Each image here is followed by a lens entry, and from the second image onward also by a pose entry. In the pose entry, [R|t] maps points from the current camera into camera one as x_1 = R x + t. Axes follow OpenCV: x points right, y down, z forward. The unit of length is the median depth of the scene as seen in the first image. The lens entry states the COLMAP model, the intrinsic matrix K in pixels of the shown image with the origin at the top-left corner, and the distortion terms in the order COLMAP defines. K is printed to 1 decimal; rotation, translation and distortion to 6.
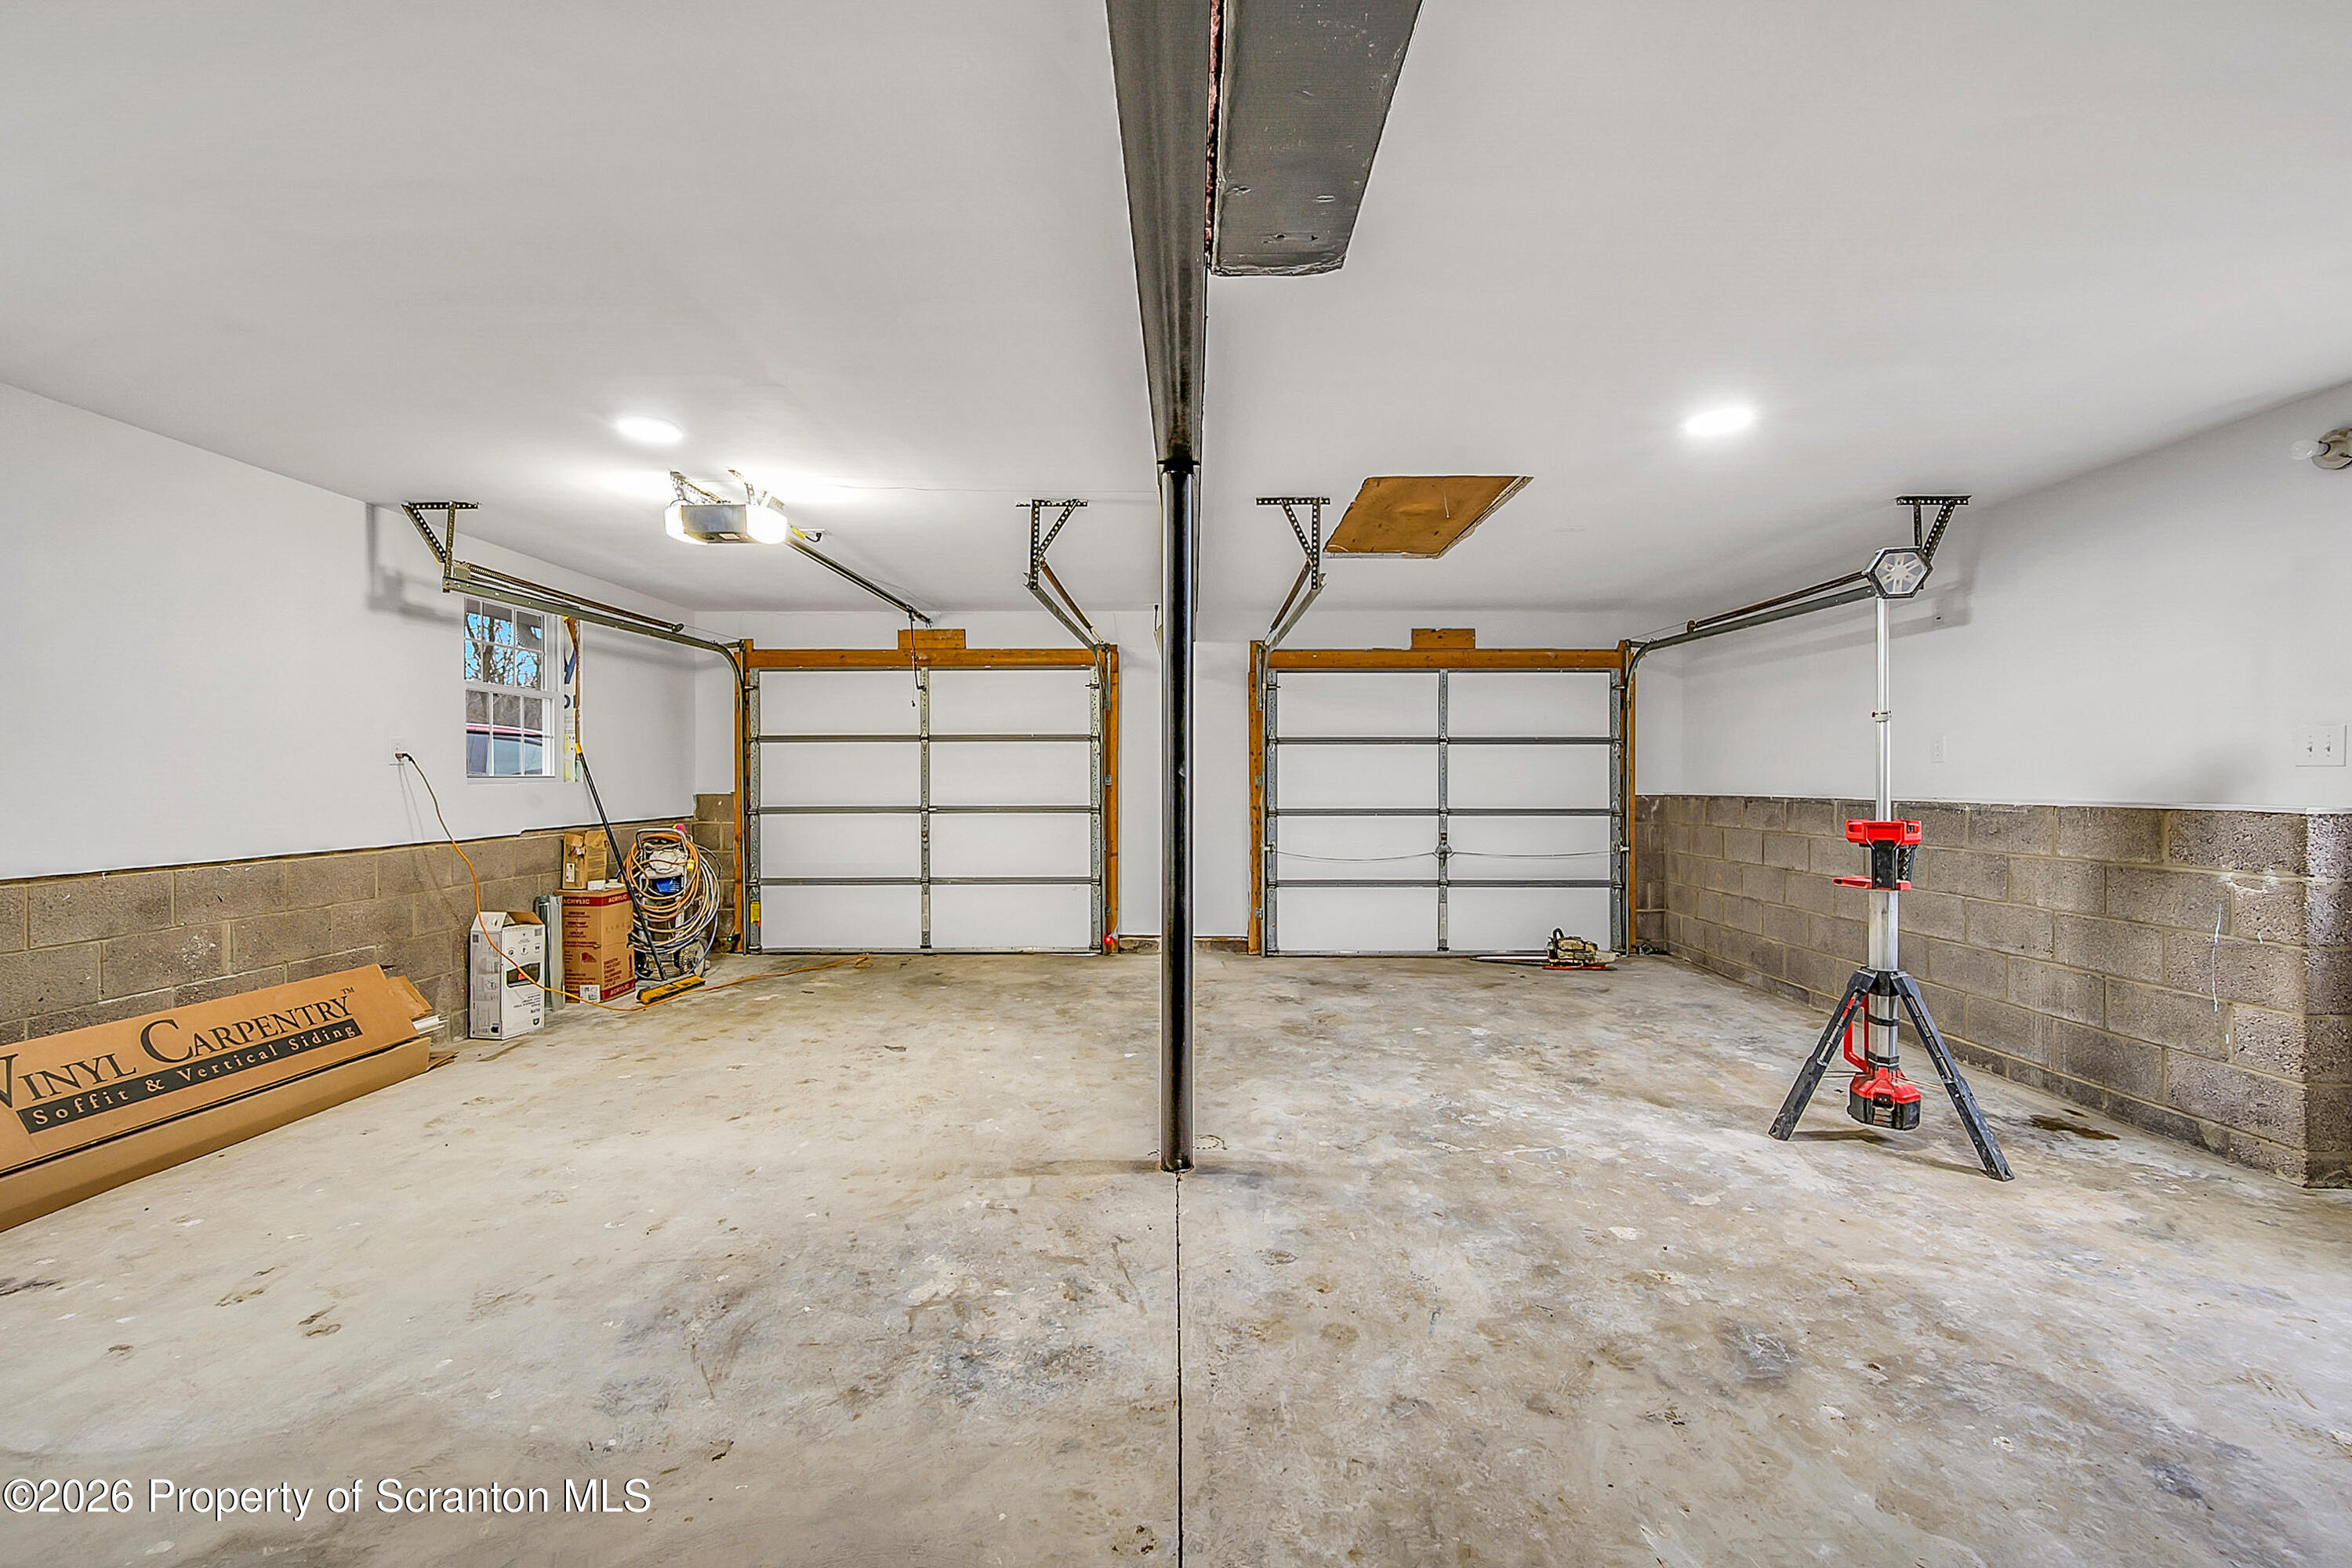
lens RADIAL K [[927.1, 0, 1175.4], [0, 927.1, 803.4], [0, 0, 1]] dist [0.000126, 0.000058]
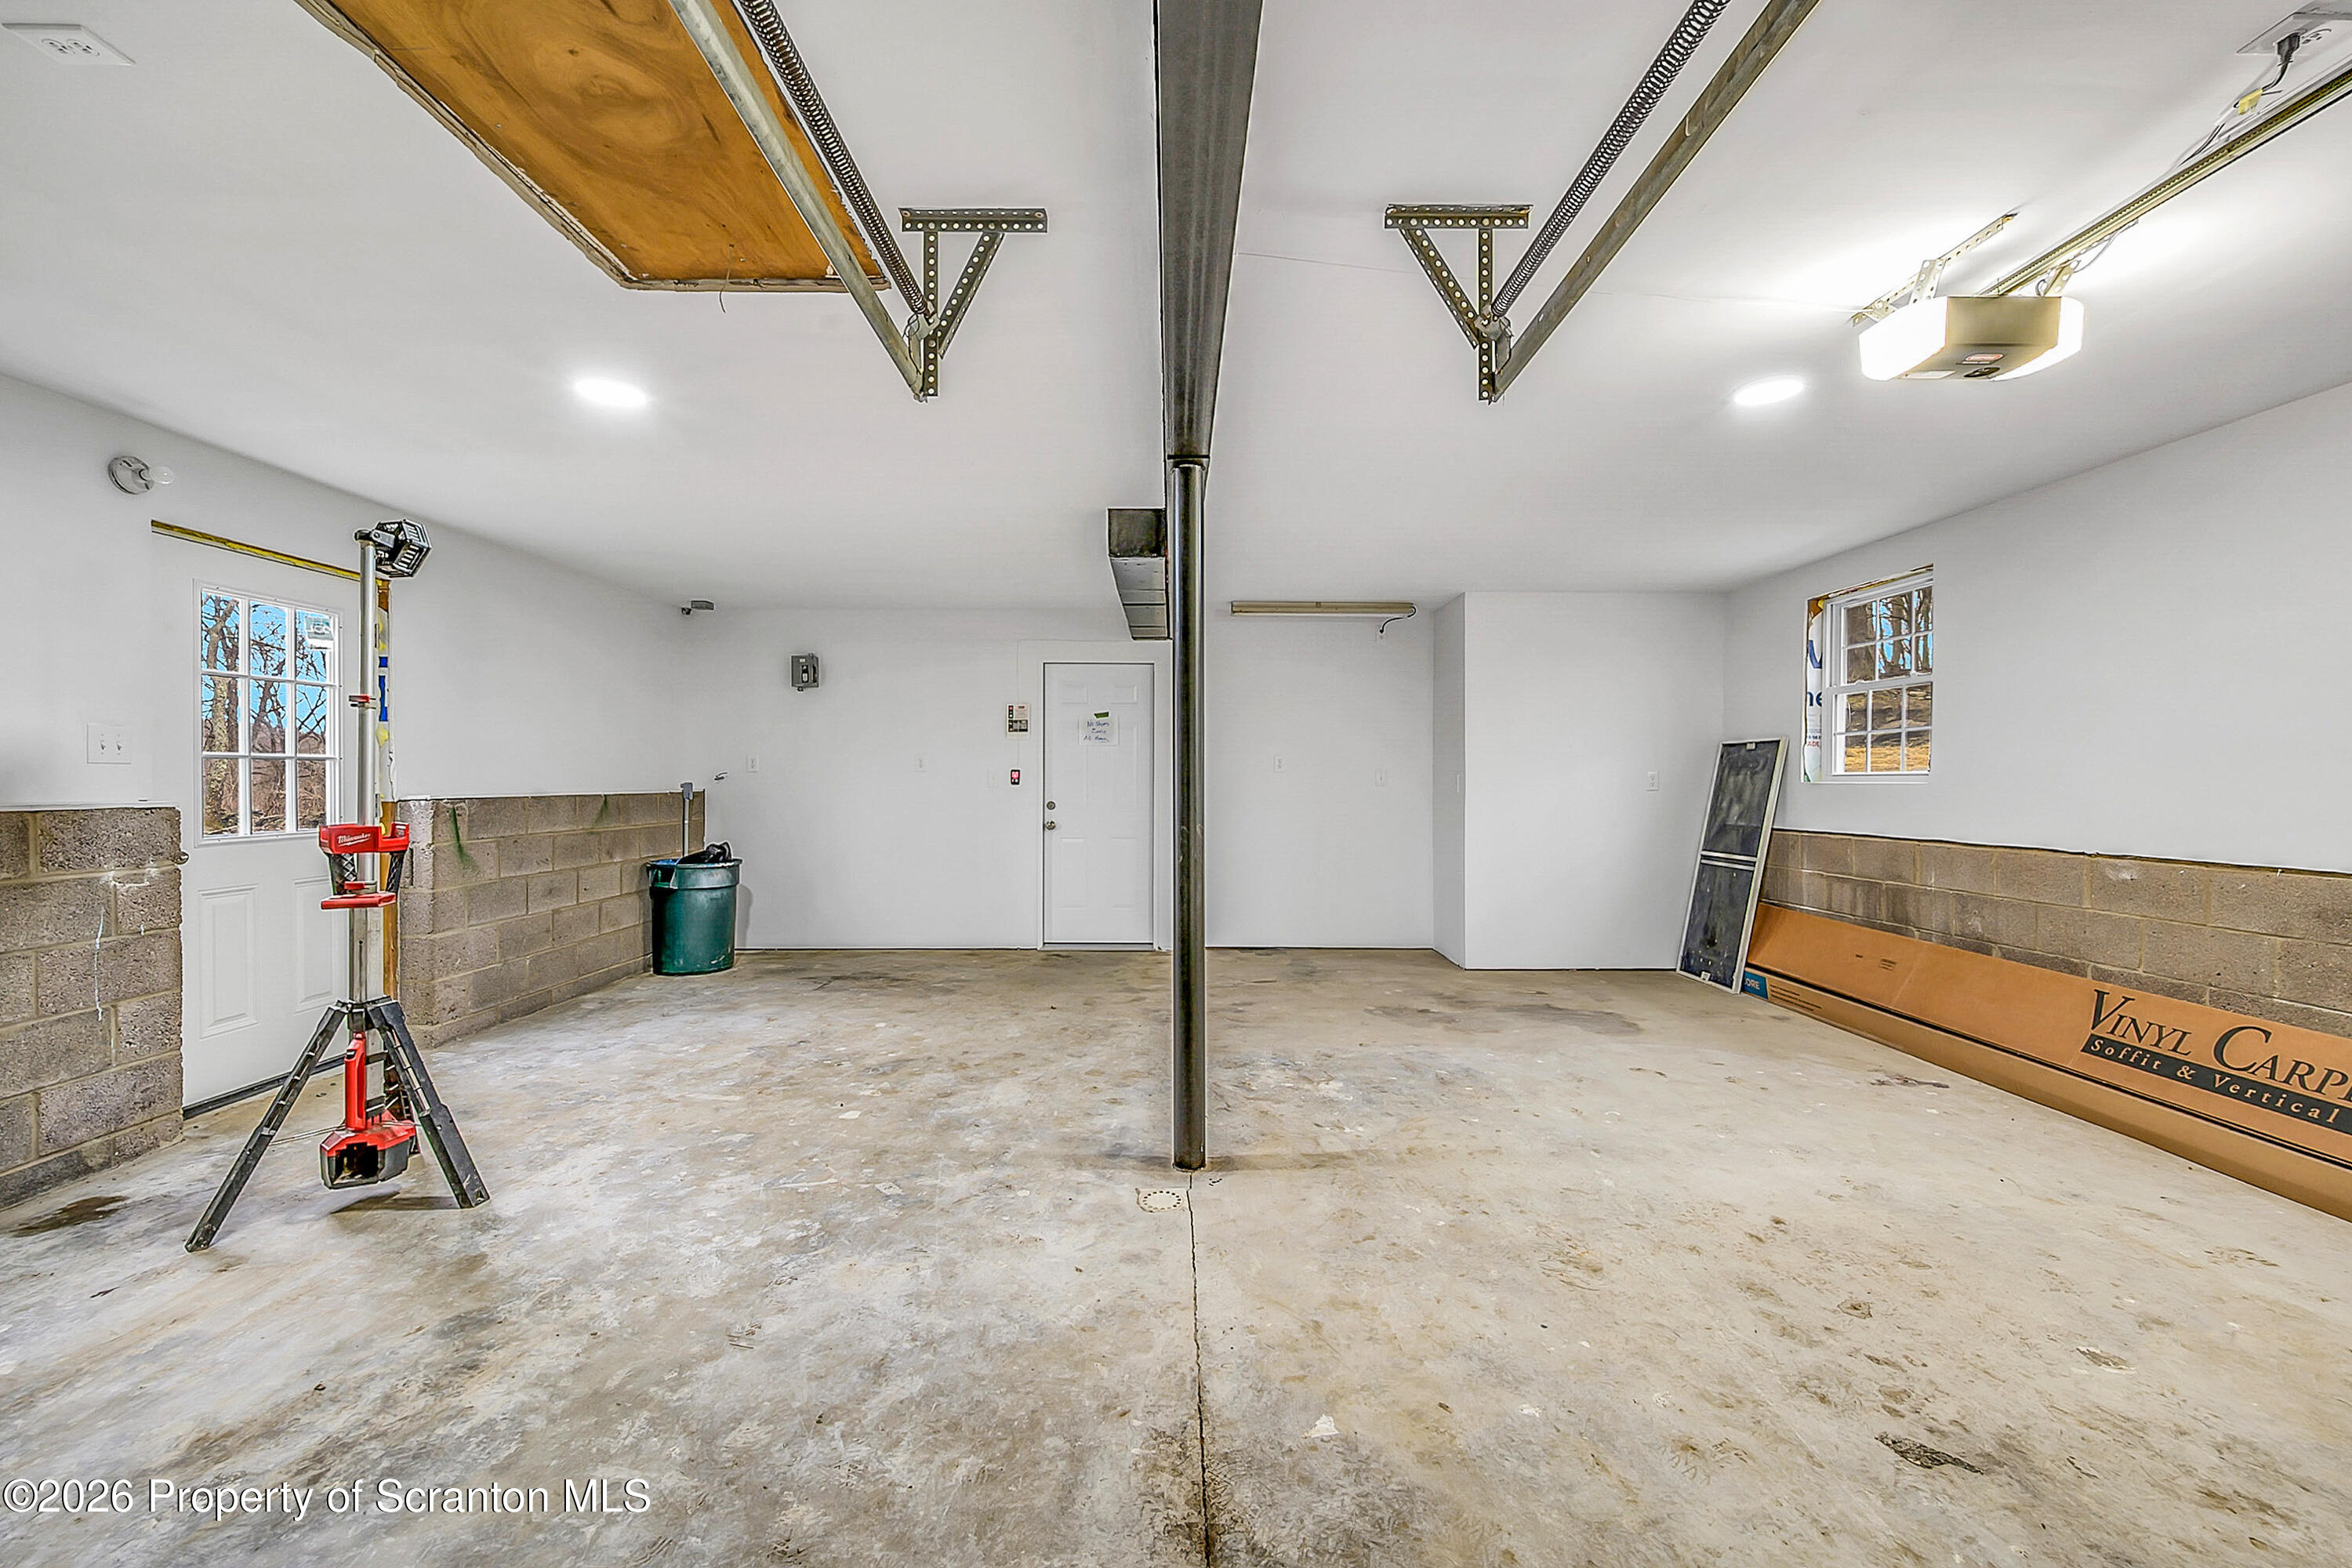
lens RADIAL K [[927.1, 0, 1175.4], [0, 927.1, 803.4], [0, 0, 1]] dist [0.000126, 0.000058]
pose [[-0.999766, 0.001634, -0.021561, 0.038568], [0.000471, 0.998550, 0.053823, -0.050250], [0.021618, 0.053800, -0.998318, 2.013061]]
